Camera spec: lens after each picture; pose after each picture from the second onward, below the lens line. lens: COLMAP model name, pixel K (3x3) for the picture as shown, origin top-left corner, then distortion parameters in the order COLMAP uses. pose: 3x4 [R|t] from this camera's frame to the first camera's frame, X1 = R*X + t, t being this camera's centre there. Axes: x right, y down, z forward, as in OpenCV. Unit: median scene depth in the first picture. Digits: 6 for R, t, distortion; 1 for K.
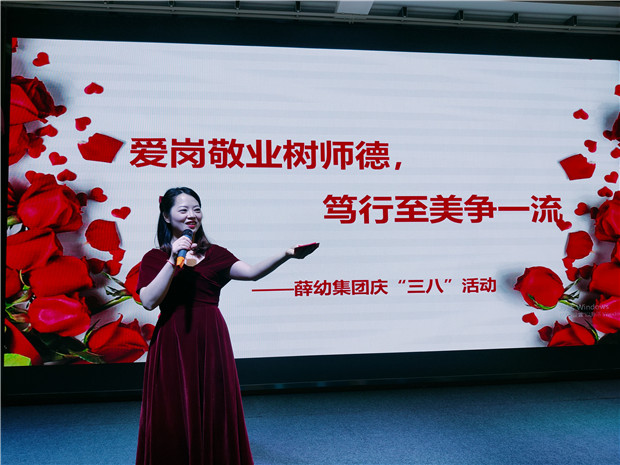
lens RADIAL K [[471.6, 0, 311.2], [0, 471.6, 238.1], [0, 0, 1]] dist [0.022469, -0.045687]
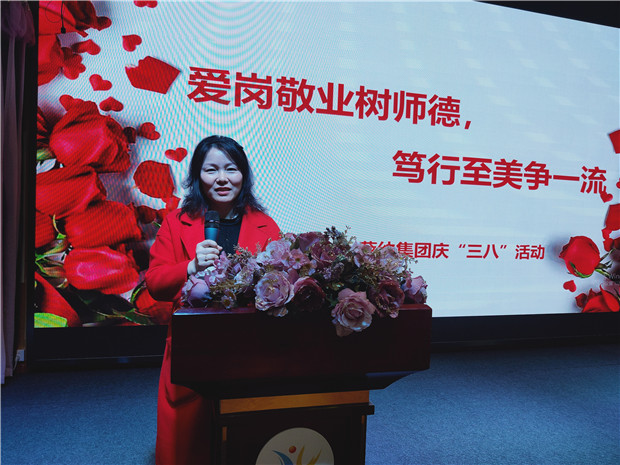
lens RADIAL K [[471.6, 0, 309.7], [0, 471.6, 235.2], [0, 0, 1]] dist [0.022469, -0.045687]
pose [[0.984950, 0.044151, 0.167105, -0.290107], [-0.061011, 0.993398, 0.097147, -0.005552], [-0.161713, -0.105881, 0.981141, 0.097190]]
